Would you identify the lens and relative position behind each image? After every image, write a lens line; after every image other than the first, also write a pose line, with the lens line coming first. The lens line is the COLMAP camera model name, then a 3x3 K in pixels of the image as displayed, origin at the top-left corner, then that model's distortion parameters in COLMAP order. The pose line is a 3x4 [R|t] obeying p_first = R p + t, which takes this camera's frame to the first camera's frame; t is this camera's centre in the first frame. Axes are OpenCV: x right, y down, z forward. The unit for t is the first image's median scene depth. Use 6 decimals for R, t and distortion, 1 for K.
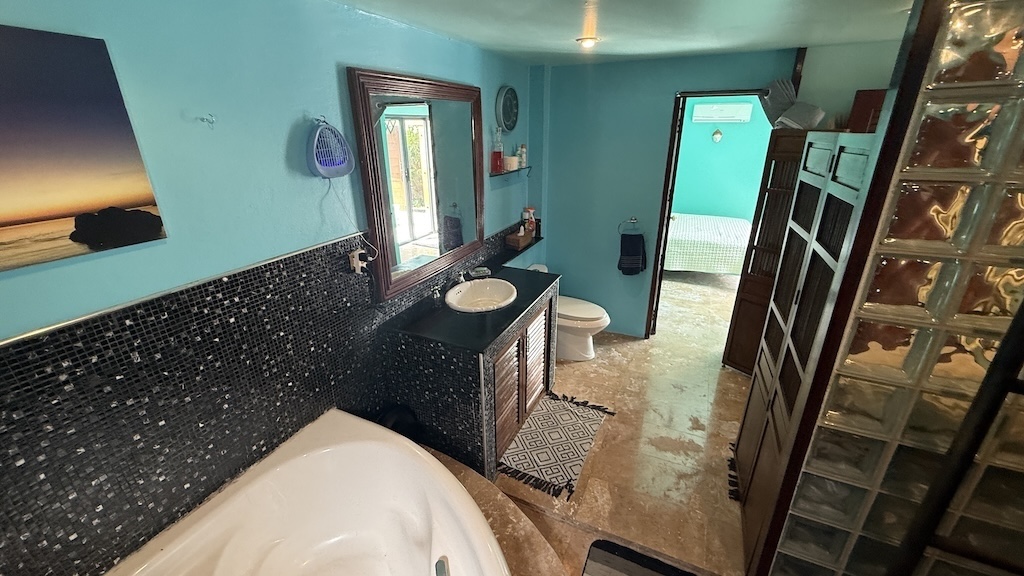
lens RADIAL K [[410.5, 0, 512.0], [0, 410.5, 288.0], [0, 0, 1]] dist [-0.000127, -0.000186]
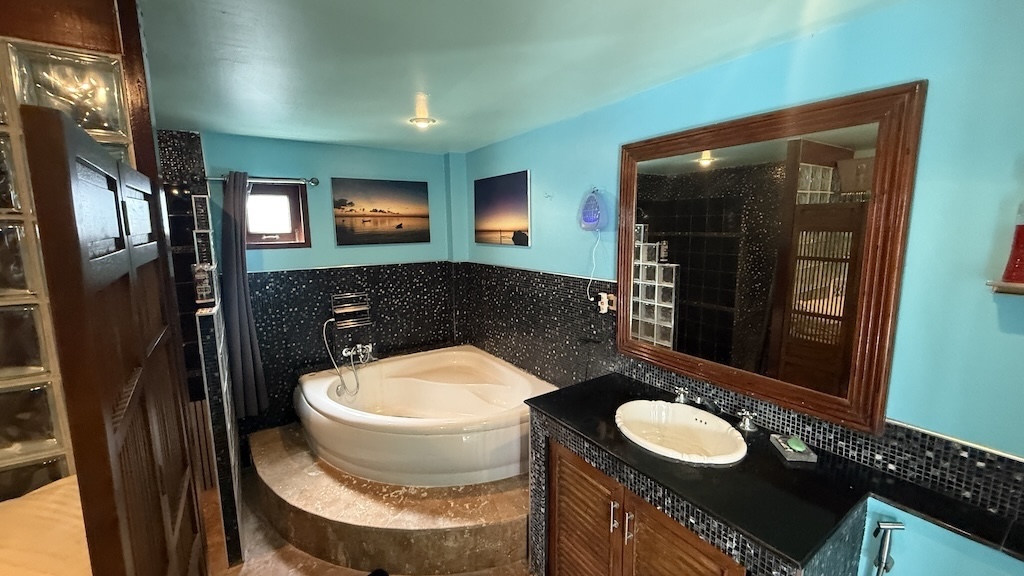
lens RADIAL K [[410.5, 0, 512.0], [0, 410.5, 288.0], [0, 0, 1]] dist [-0.000127, -0.000186]
pose [[-0.532357, 0.137976, -0.835200, 0.959516], [-0.297098, 0.893414, 0.336964, -0.541248], [0.792672, 0.427521, -0.434623, 1.655665]]
